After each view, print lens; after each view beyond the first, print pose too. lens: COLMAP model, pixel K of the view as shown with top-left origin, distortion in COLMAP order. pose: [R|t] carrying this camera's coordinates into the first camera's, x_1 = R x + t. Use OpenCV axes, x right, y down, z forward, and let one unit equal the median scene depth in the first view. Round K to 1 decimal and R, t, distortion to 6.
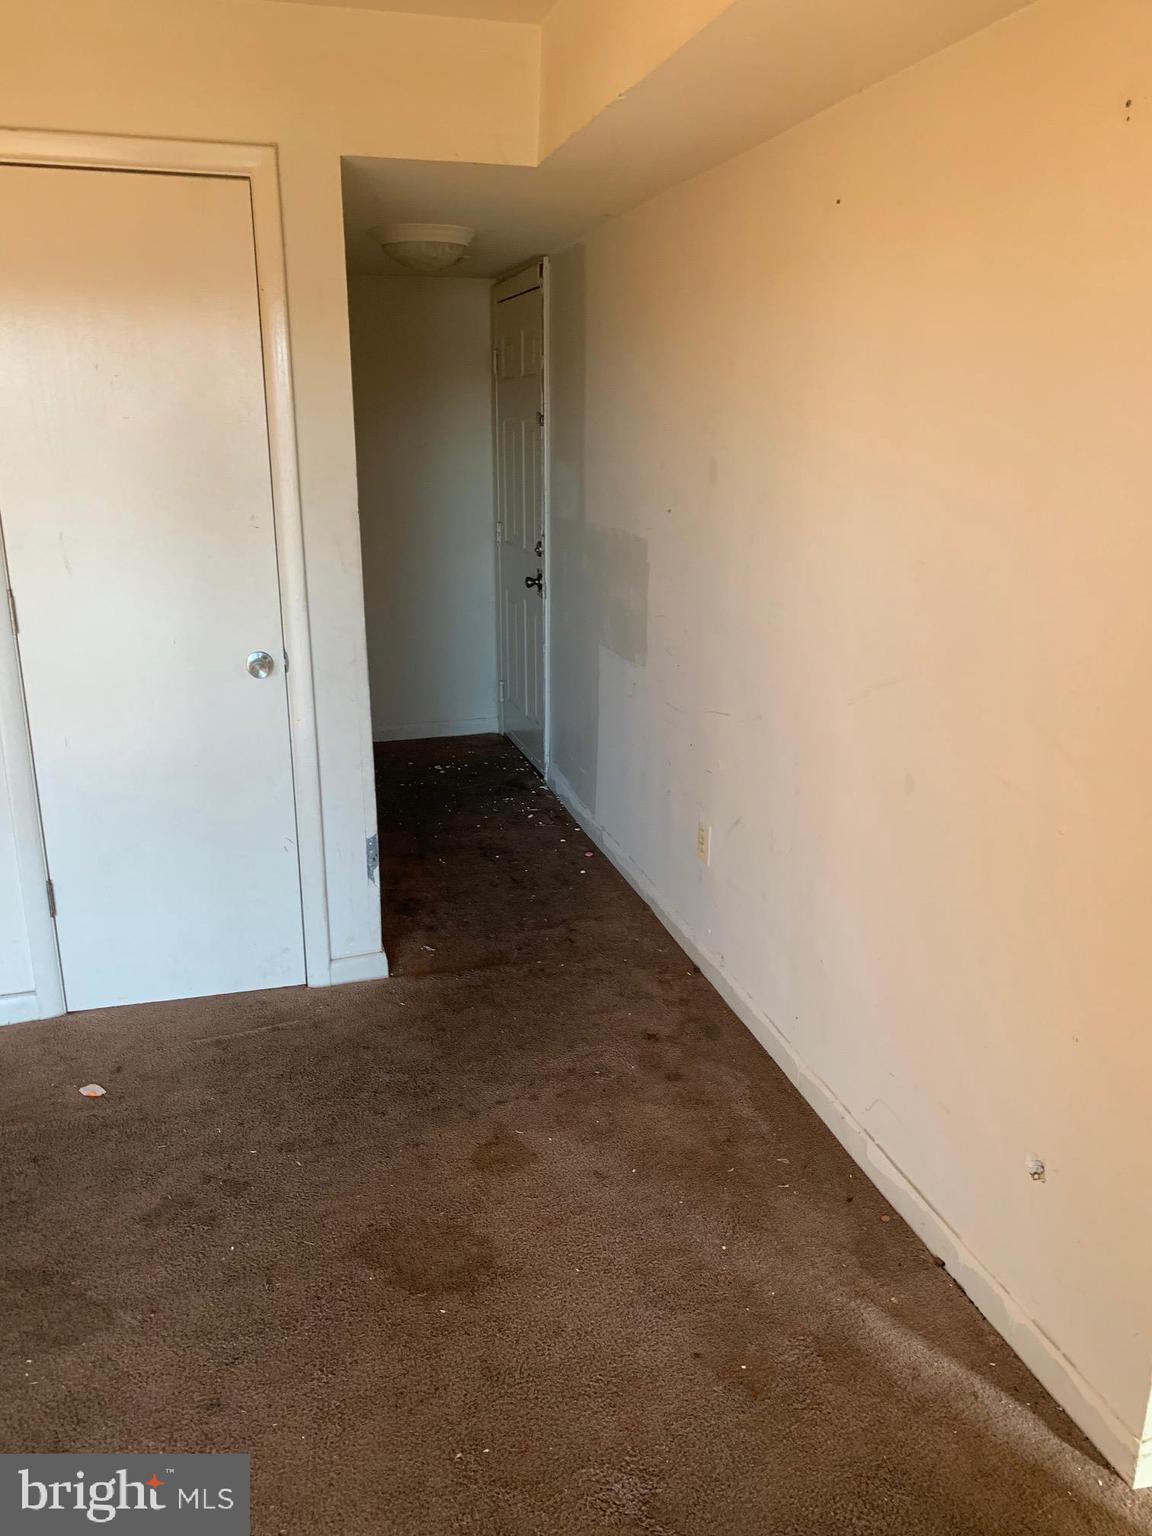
lens RADIAL K [[1180.4, 0, 567.0], [0, 1180.4, 777.7], [0, 0, 1]] dist [0.036341, -0.049671]
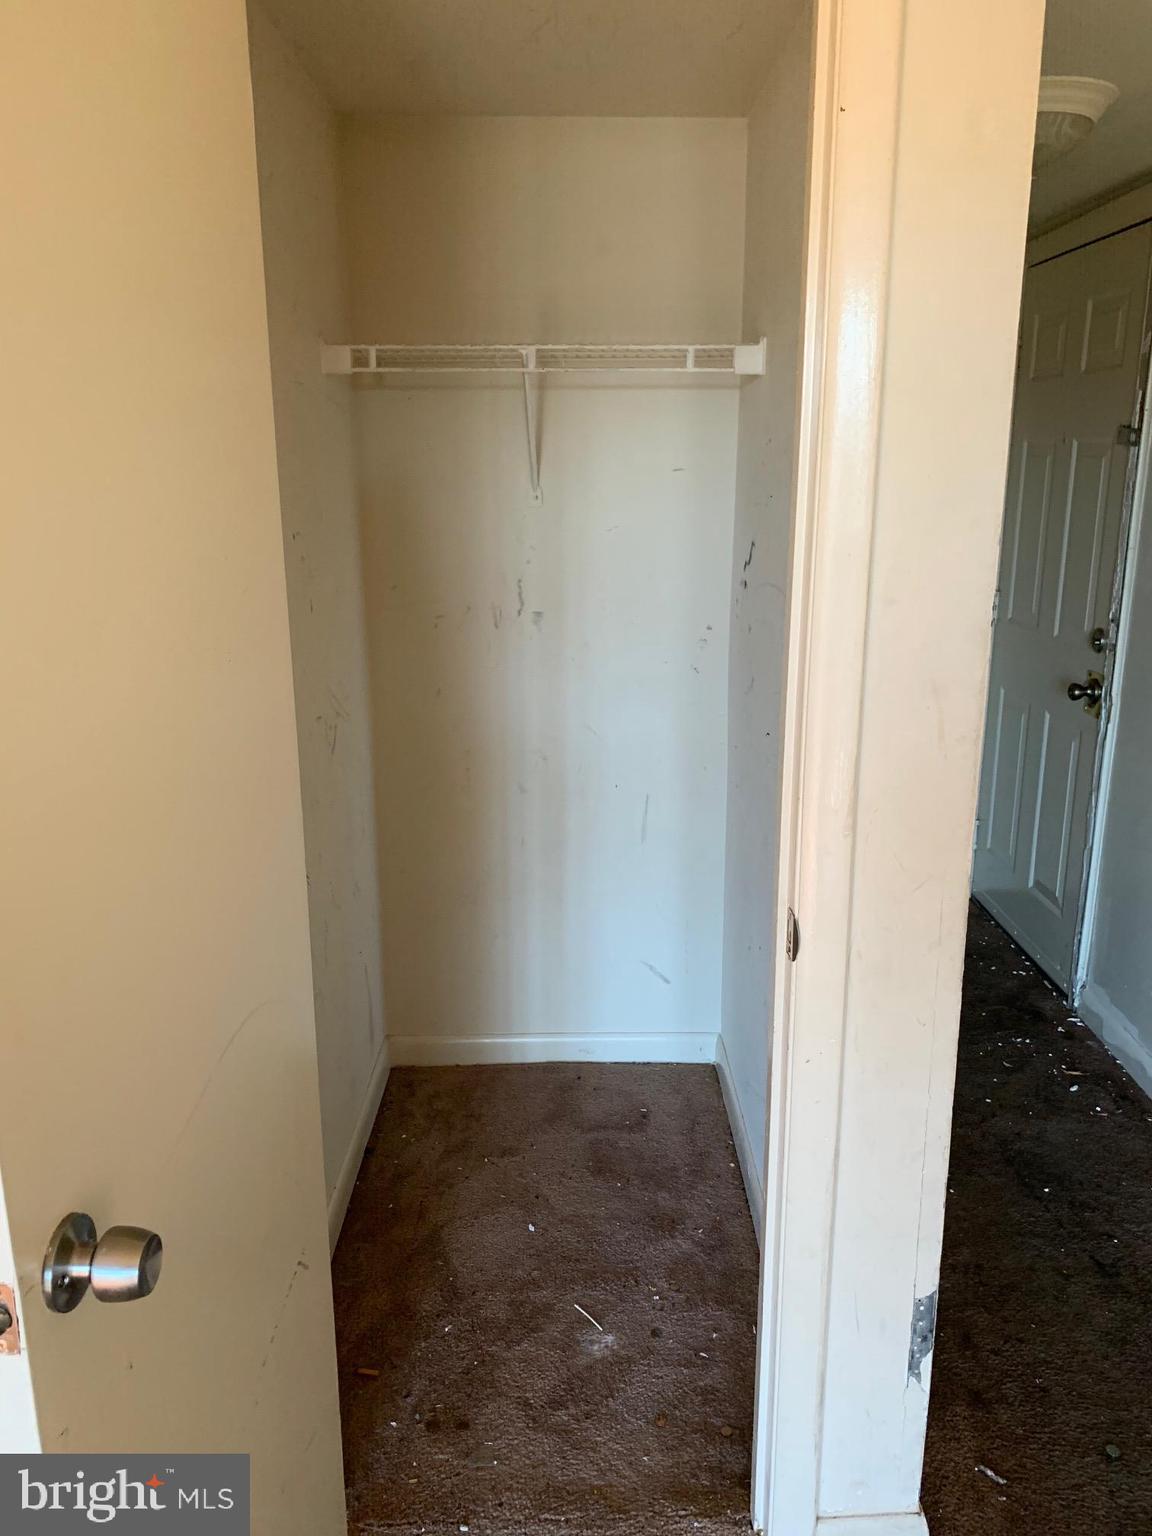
lens RADIAL K [[1180.4, 0, 567.0], [0, 1180.4, 777.7], [0, 0, 1]] dist [0.036341, -0.049671]
pose [[0.966990, 0.066855, -0.245889, -0.139101], [-0.070482, 0.997495, -0.005971, -0.101016], [0.244874, 0.023105, 0.969280, 0.339670]]
